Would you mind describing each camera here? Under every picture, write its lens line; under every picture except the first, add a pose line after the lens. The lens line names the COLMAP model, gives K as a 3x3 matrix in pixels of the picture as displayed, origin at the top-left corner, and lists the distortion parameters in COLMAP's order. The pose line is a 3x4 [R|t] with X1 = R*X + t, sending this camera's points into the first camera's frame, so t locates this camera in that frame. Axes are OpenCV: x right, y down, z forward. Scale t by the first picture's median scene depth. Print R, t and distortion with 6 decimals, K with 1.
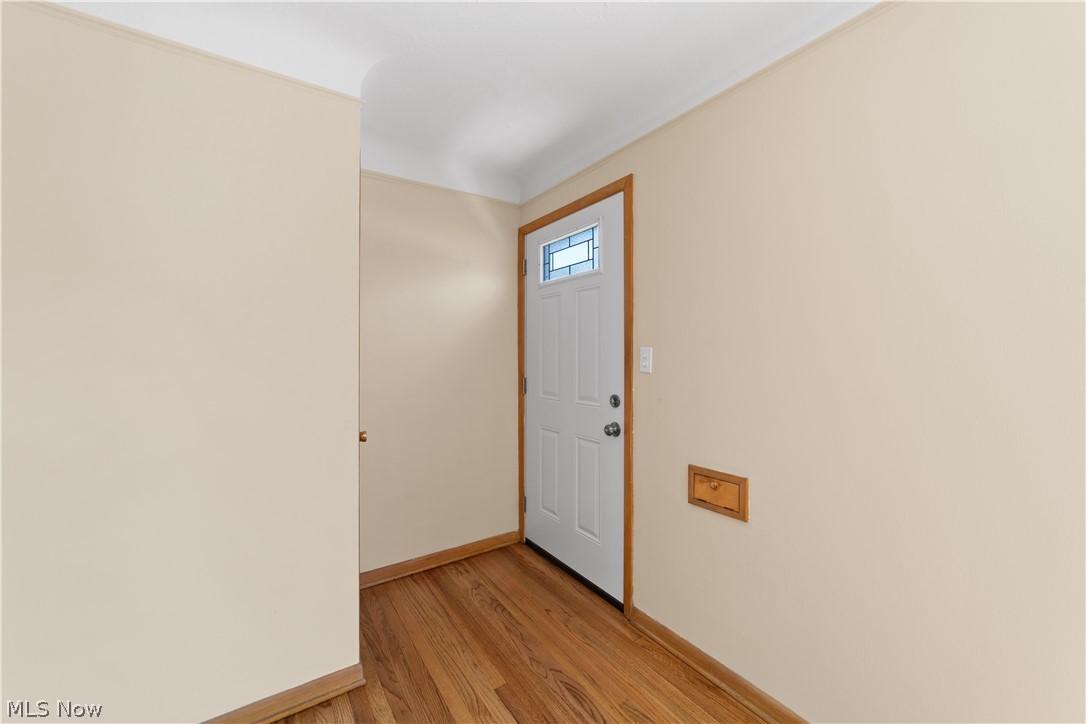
lens RADIAL K [[420.7, 0, 541.1], [0, 420.7, 354.3], [0, 0, 1]] dist [-0.013266, 0.005050]
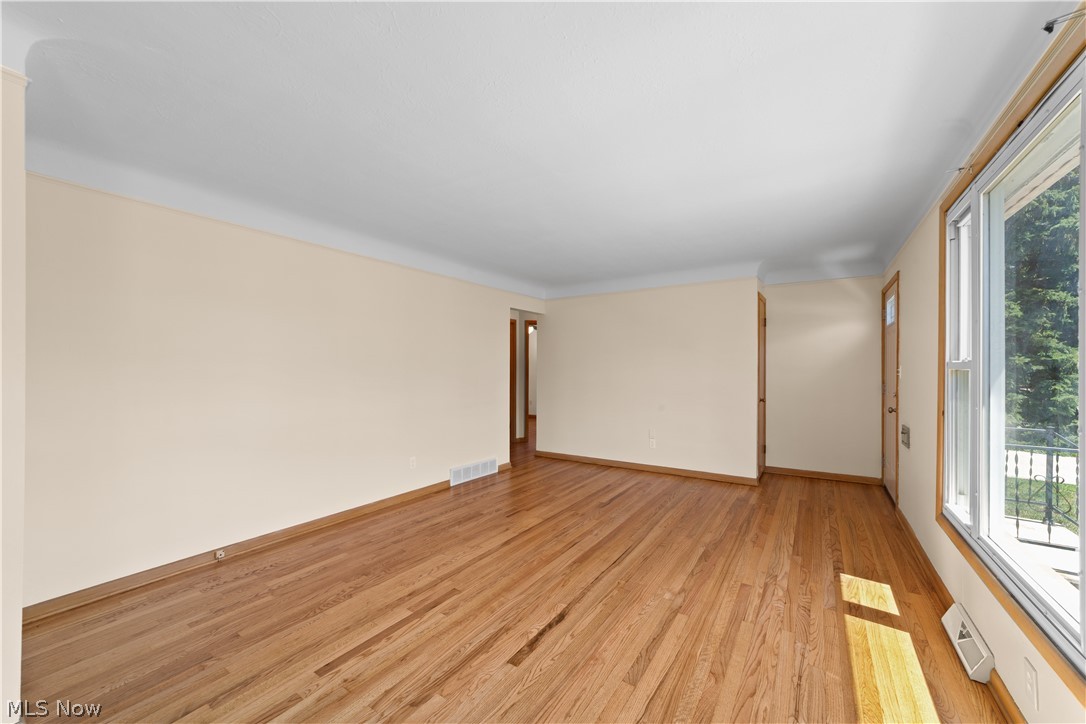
lens RADIAL K [[420.7, 0, 535.1], [0, 420.7, 364.7], [0, 0, 1]] dist [-0.013266, 0.005050]
pose [[0.372185, -0.005417, -0.928143, 1.316076], [-0.000030, 0.999983, -0.005848, -0.007964], [0.928159, 0.002204, 0.372178, -1.155283]]
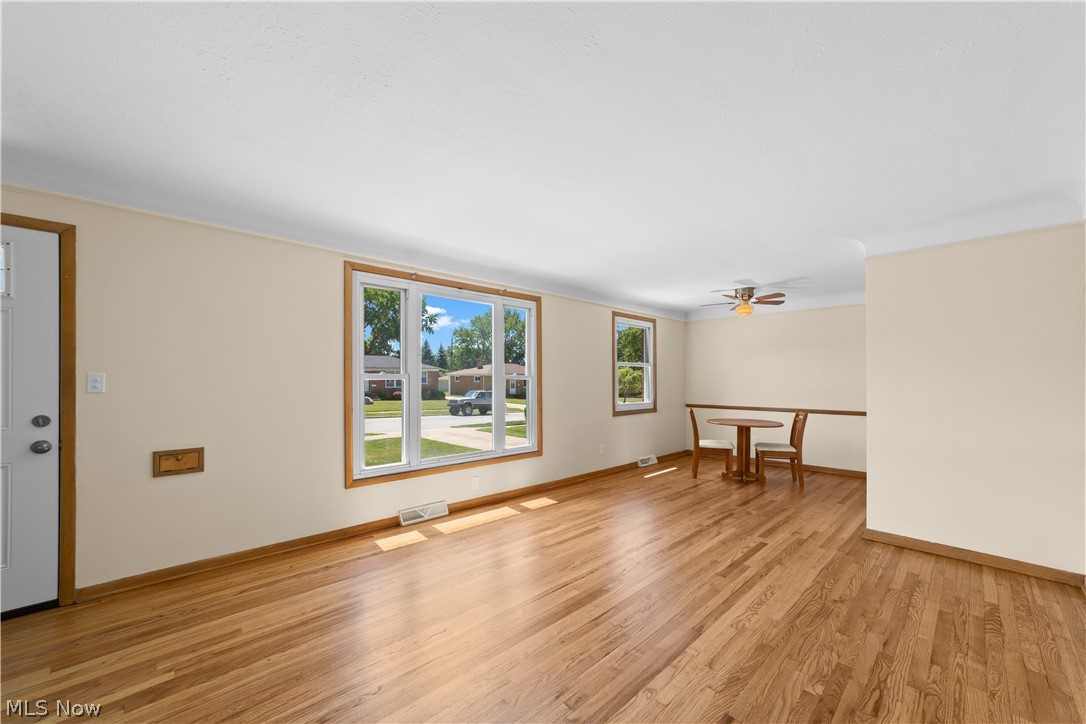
lens RADIAL K [[420.7, 0, 536.4], [0, 420.7, 381.1], [0, 0, 1]] dist [-0.013266, 0.005050]
pose [[-0.165223, -0.001803, 0.986255, -1.144805], [-0.004546, 0.999989, 0.001067, 0.001242], [-0.986246, -0.004308, -0.165230, -0.089911]]
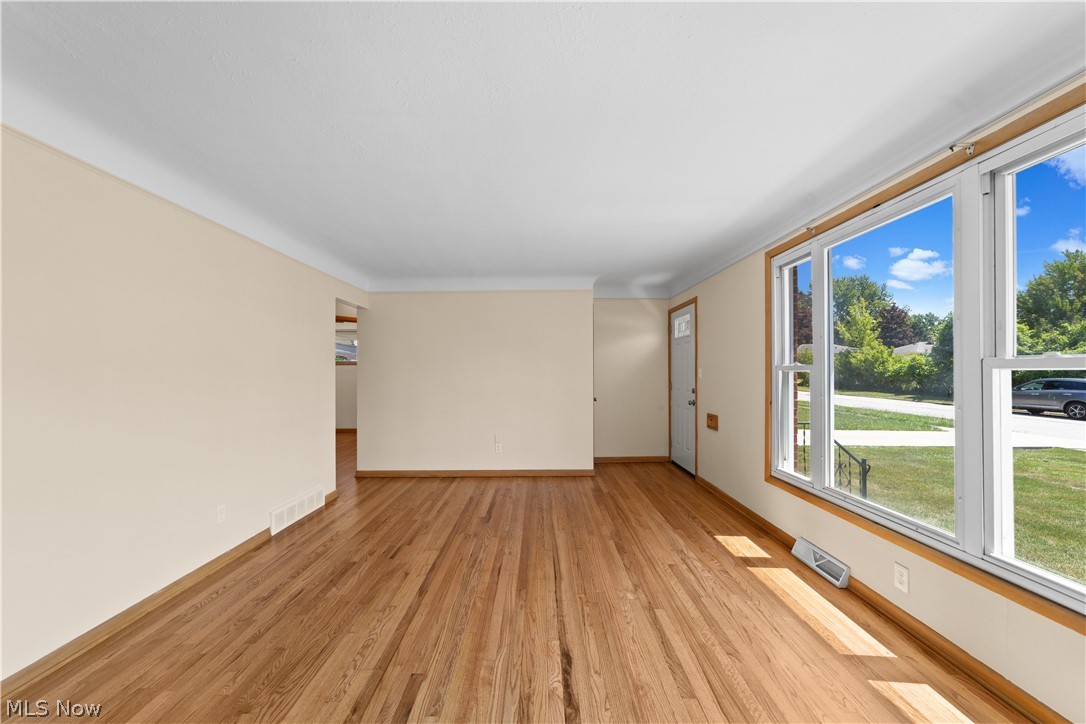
lens RADIAL K [[420.7, 0, 539.3], [0, 420.7, 365.9], [0, 0, 1]] dist [-0.013266, 0.005050]
pose [[0.827772, -0.009960, -0.560976, 0.817916], [0.003960, 0.999921, -0.011909, -0.004434], [0.561051, 0.007636, 0.827746, -1.503865]]
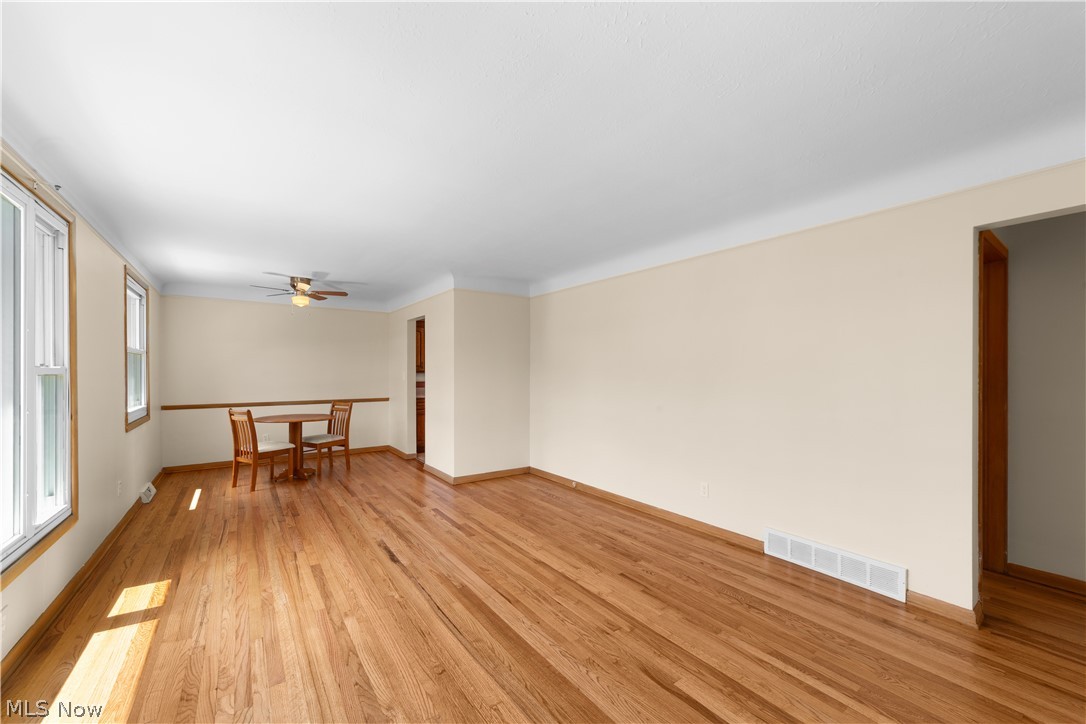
lens RADIAL K [[420.7, 0, 541.7], [0, 420.7, 375.6], [0, 0, 1]] dist [-0.013266, 0.005050]
pose [[-0.999566, -0.001367, -0.029412, -0.124383], [-0.001547, 0.999980, 0.006099, -0.013525], [0.029403, 0.006142, -0.999549, 0.765667]]
